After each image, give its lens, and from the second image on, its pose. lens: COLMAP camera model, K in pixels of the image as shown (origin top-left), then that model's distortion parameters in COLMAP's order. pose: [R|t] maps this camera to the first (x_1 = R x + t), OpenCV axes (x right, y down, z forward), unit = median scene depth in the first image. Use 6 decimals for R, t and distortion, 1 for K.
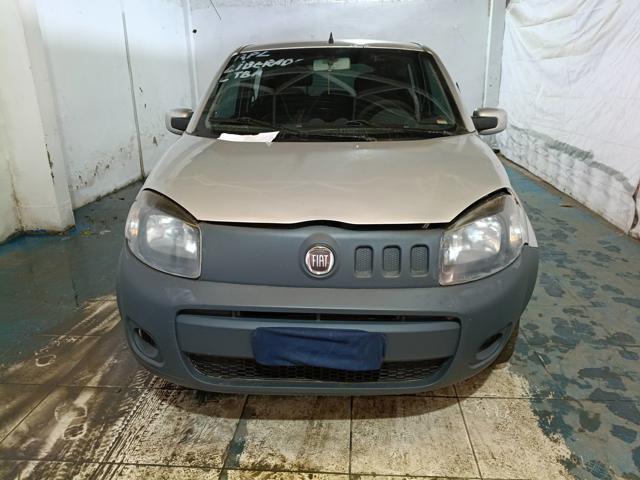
lens RADIAL K [[485.8, 0, 319.5], [0, 485.8, 239.8], [0, 0, 1]] dist [-0.014769, -0.000121]
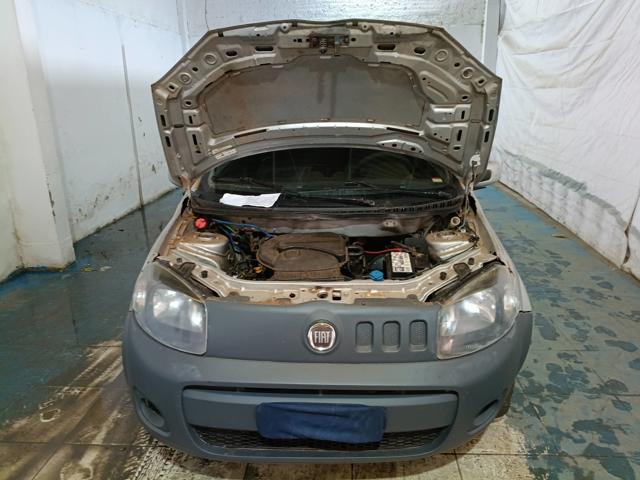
lens RADIAL K [[485.8, 0, 320.1], [0, 485.8, 241.0], [0, 0, 1]] dist [-0.014769, -0.000121]
pose [[0.999952, -0.002257, 0.009532, -0.009045], [0.002398, 0.999888, -0.014798, -0.103610], [-0.009497, 0.014820, 0.999845, -0.025562]]
